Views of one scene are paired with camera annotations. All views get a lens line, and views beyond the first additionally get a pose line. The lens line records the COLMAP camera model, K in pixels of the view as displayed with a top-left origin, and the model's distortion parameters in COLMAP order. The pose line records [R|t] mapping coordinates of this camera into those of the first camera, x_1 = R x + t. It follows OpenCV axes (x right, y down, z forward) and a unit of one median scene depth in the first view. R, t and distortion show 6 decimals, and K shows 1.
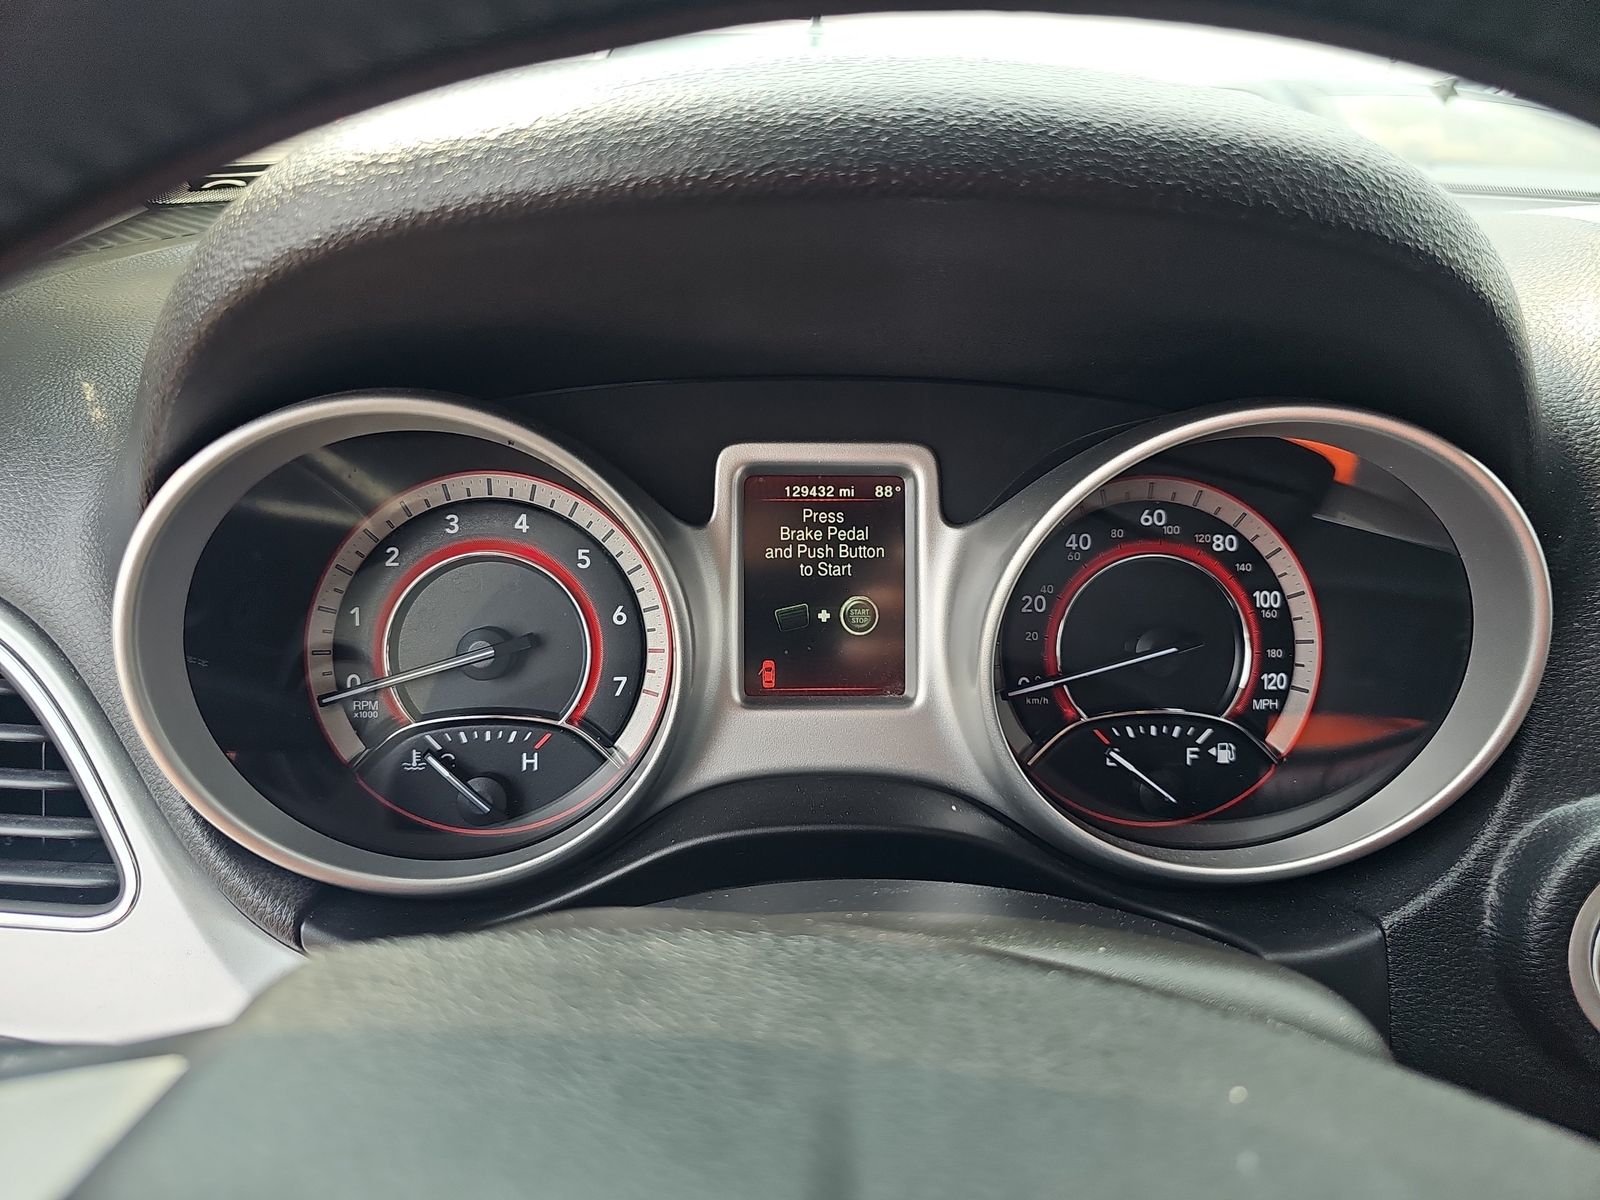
lens RADIAL K [[1085.4, 0, 787.5], [0, 1085.4, 601.6], [0, 0, 1]] dist [0.043350, -0.048643]
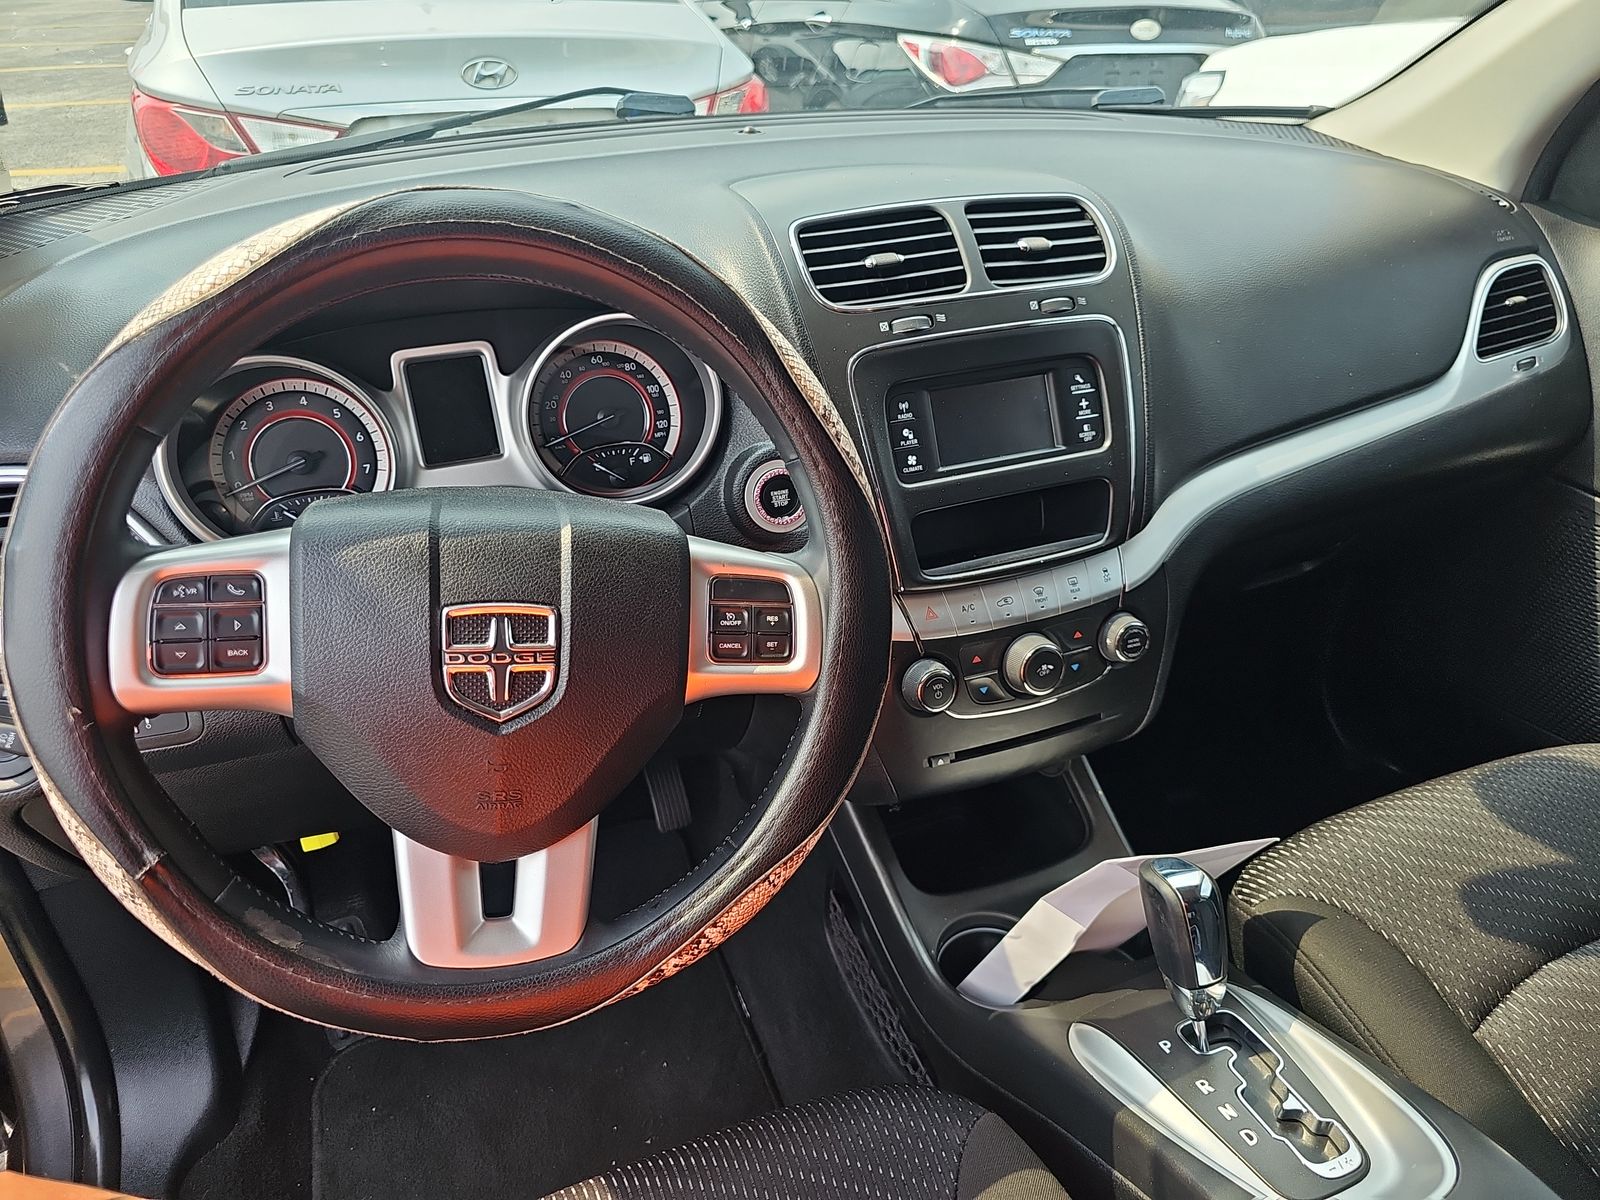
lens RADIAL K [[1085.4, 0, 793.5], [0, 1085.4, 599.1], [0, 0, 1]] dist [0.043350, -0.048643]
pose [[0.956776, -0.186143, 0.223453, 0.127343], [0.152663, 0.975423, 0.158885, 0.113148], [-0.247537, -0.117904, 0.961678, -1.350452]]
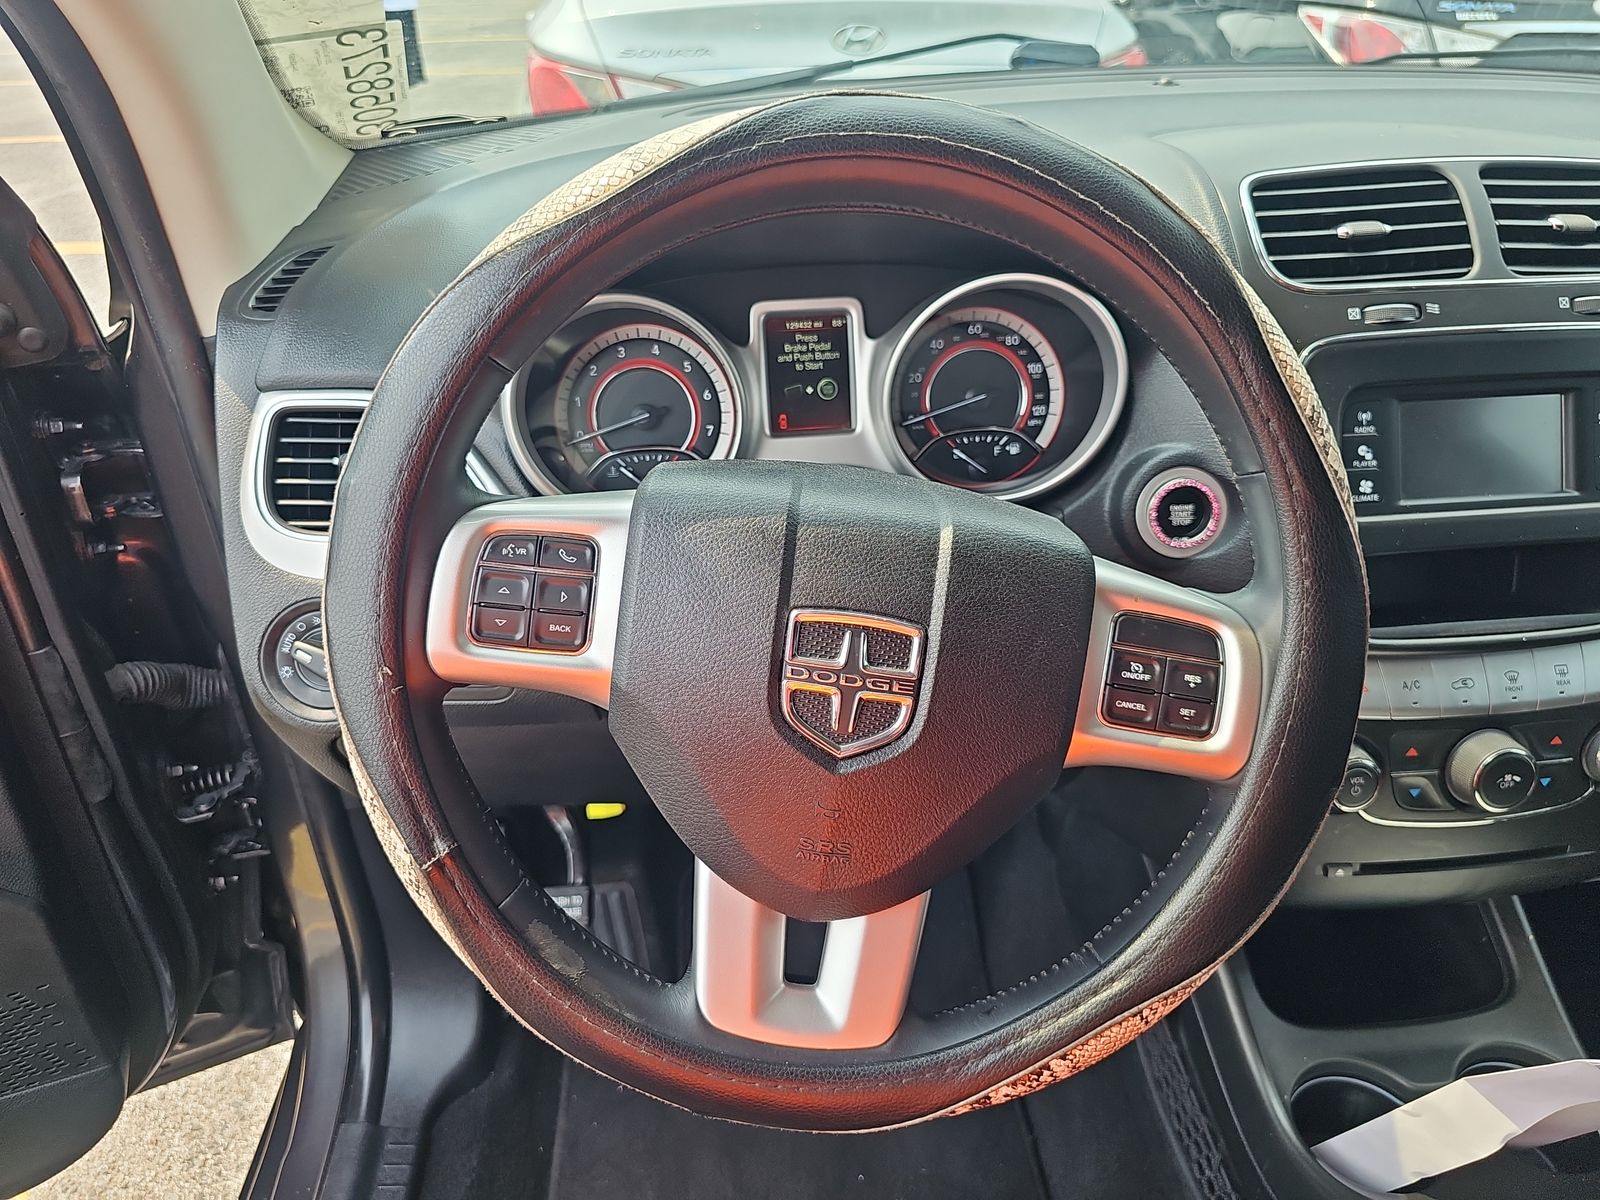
lens RADIAL K [[1085.4, 0, 793.9], [0, 1085.4, 605.8], [0, 0, 1]] dist [0.043350, -0.048643]
pose [[0.998426, -0.049753, -0.025881, 0.036922], [0.053101, 0.987128, 0.150863, 0.101048], [0.018042, -0.152000, 0.988216, -1.013379]]
